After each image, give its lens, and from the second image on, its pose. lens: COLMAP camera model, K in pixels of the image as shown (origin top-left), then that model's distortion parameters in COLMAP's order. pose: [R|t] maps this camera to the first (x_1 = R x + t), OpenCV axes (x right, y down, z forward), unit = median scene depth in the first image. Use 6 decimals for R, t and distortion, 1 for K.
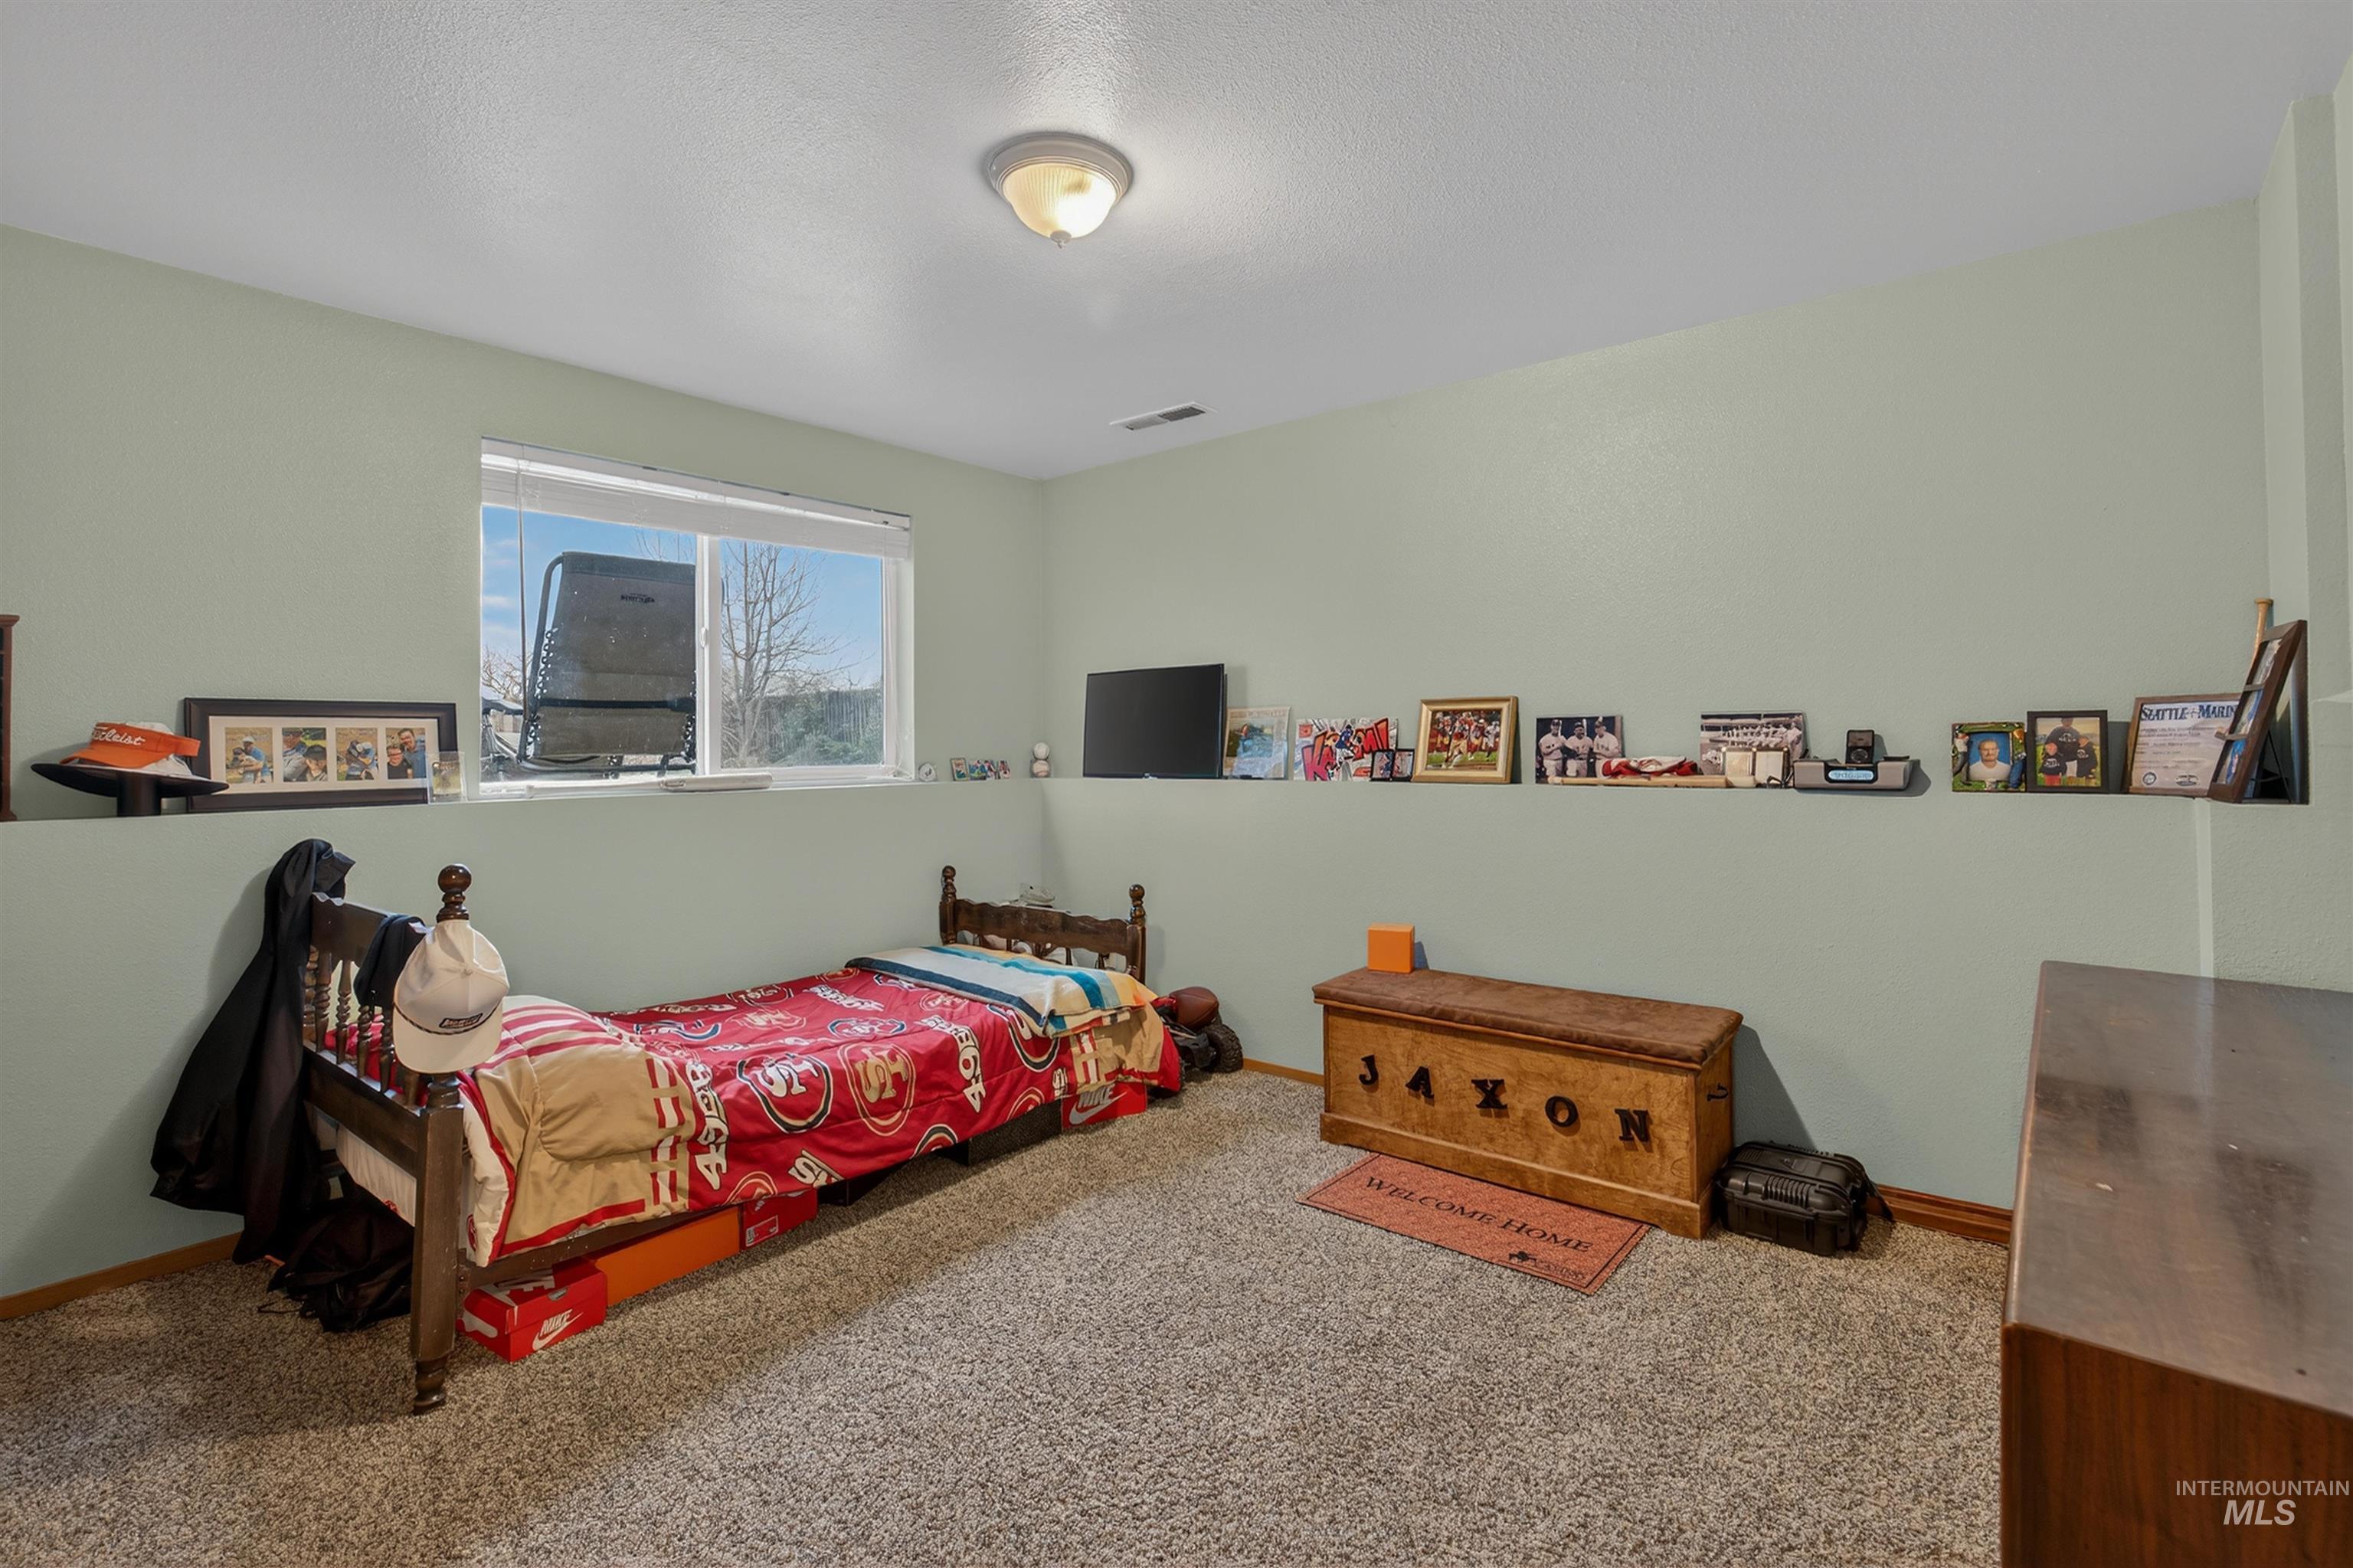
lens RADIAL K [[1072.1, 0, 1182.4], [0, 1072.1, 760.7], [0, 0, 1]] dist [-0.001390, -0.001540]
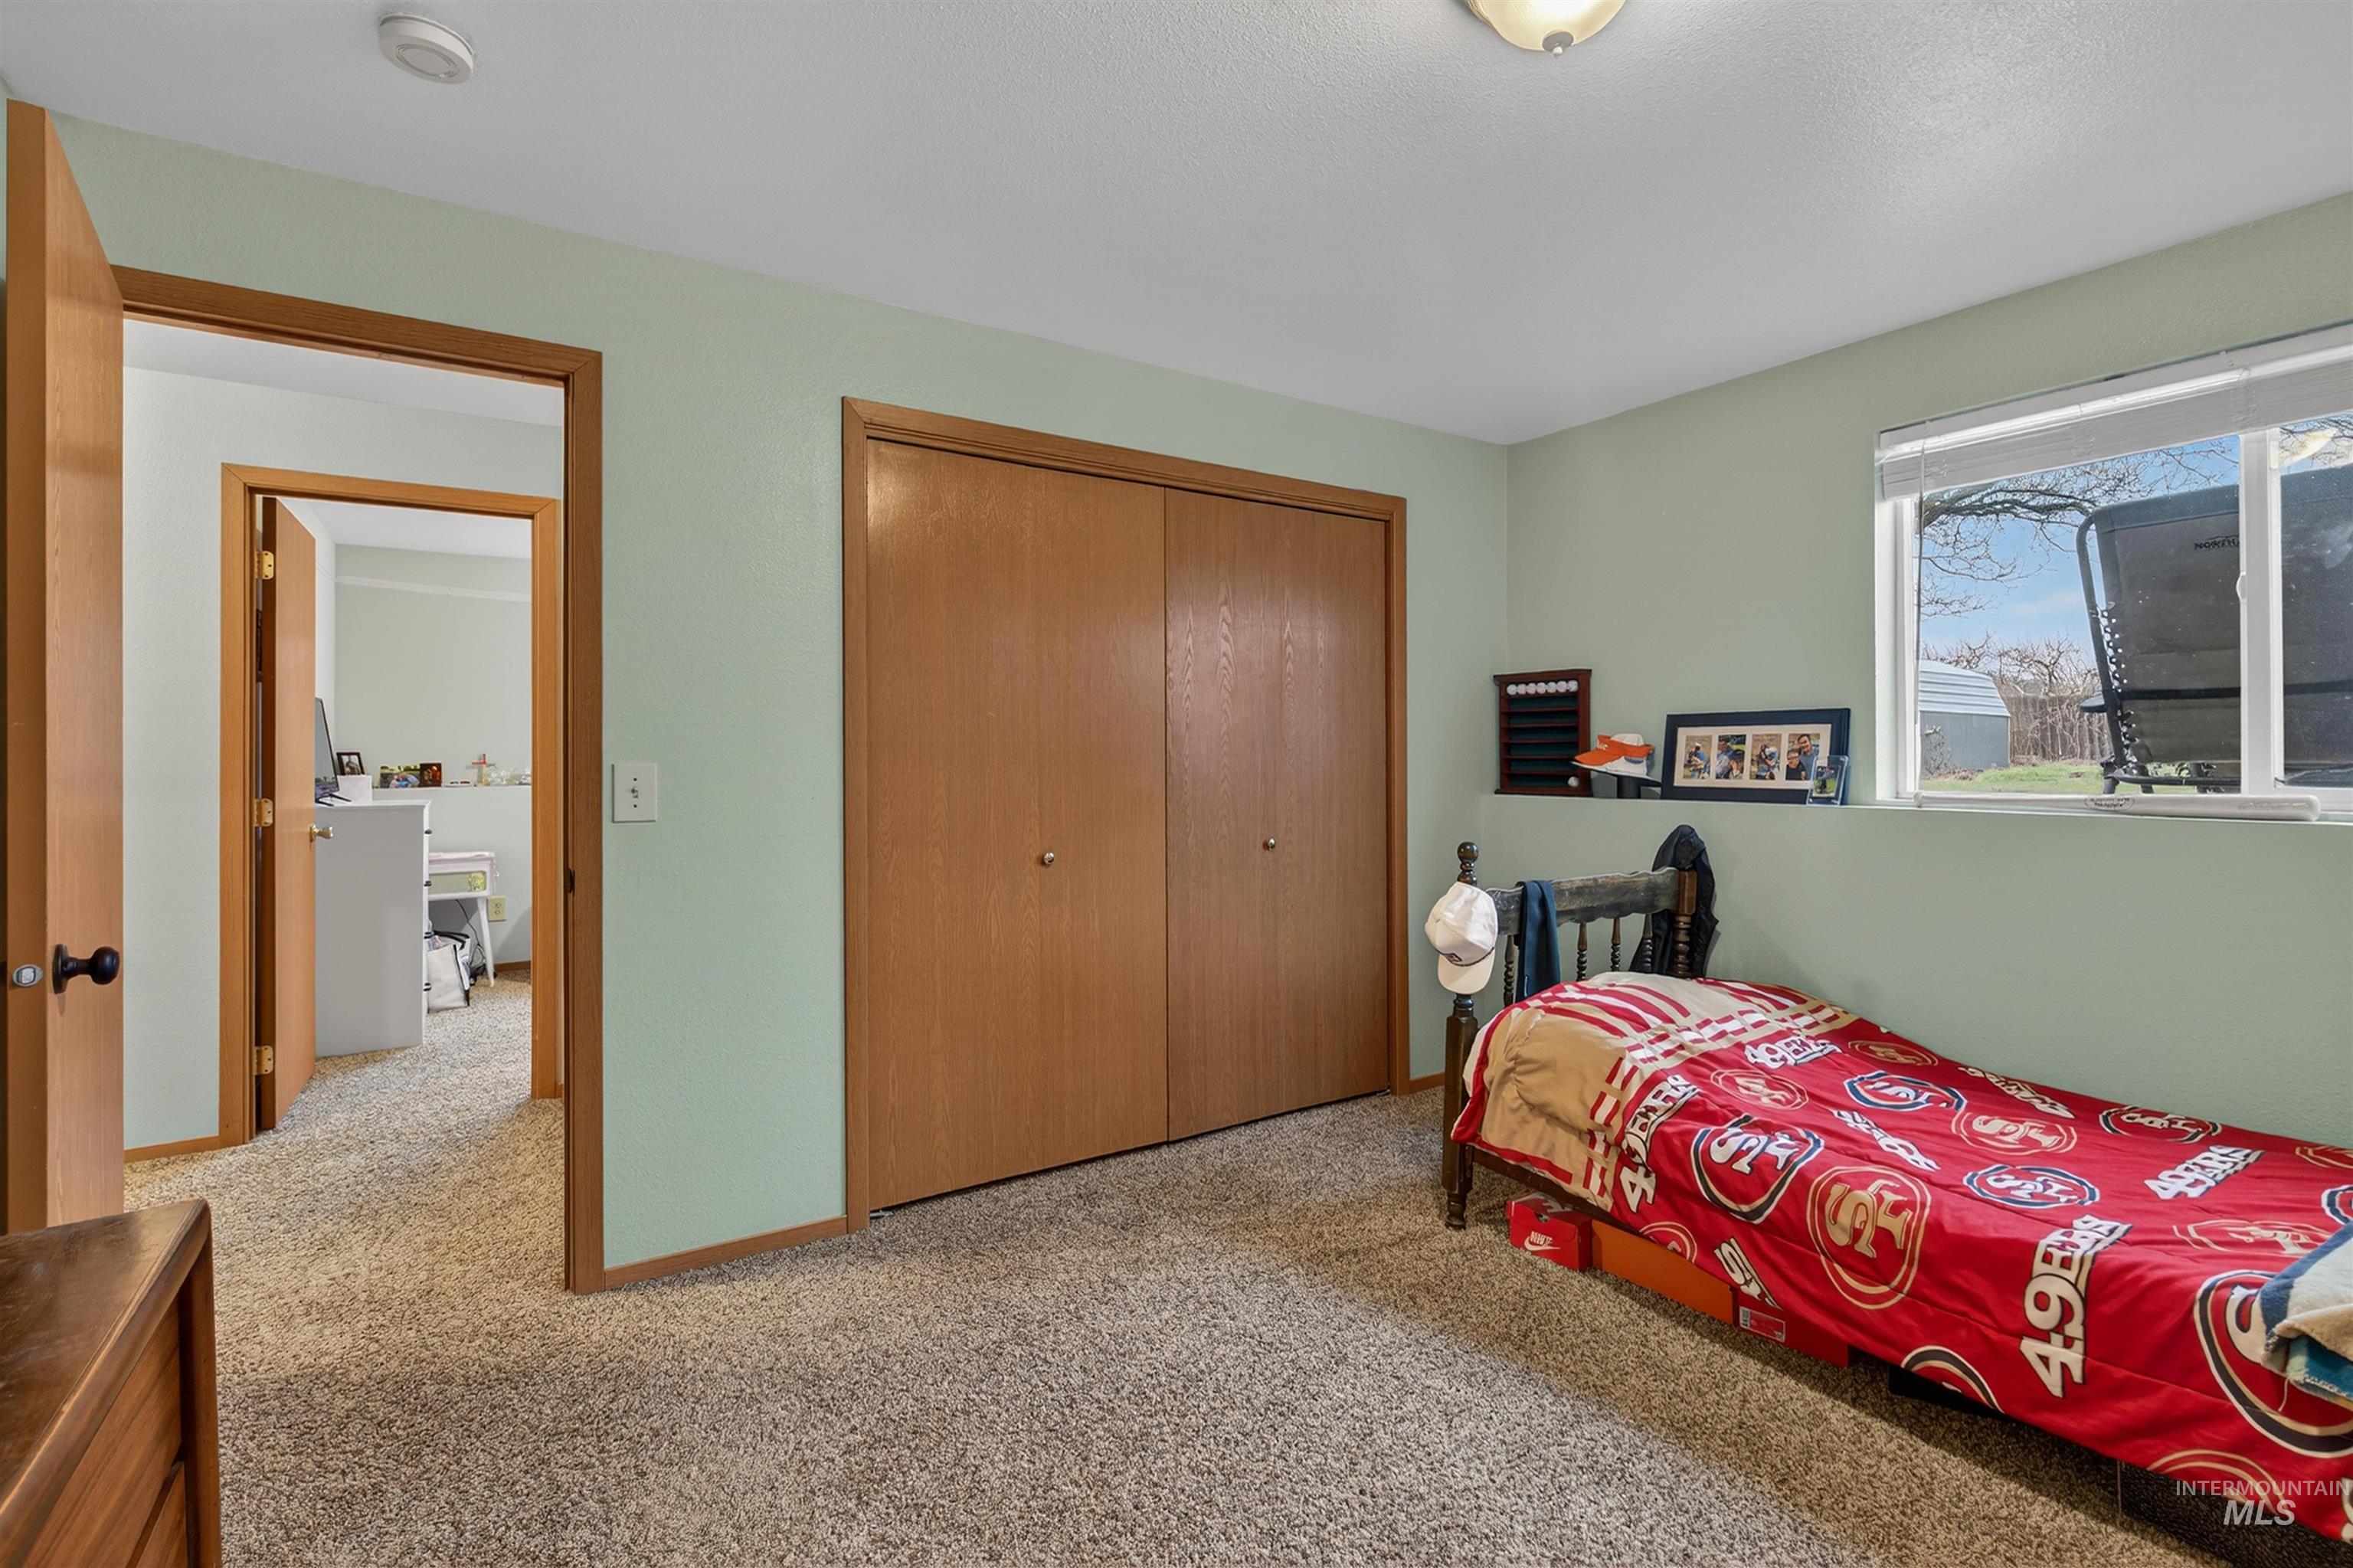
lens RADIAL K [[1072.1, 0, 1182.2], [0, 1072.1, 768.8], [0, 0, 1]] dist [-0.001390, -0.001540]
pose [[-0.295271, 0.026002, -0.955060, 0.521184], [-0.007060, 0.999543, 0.029395, -0.023663], [0.955388, 0.015422, -0.294952, 0.765716]]
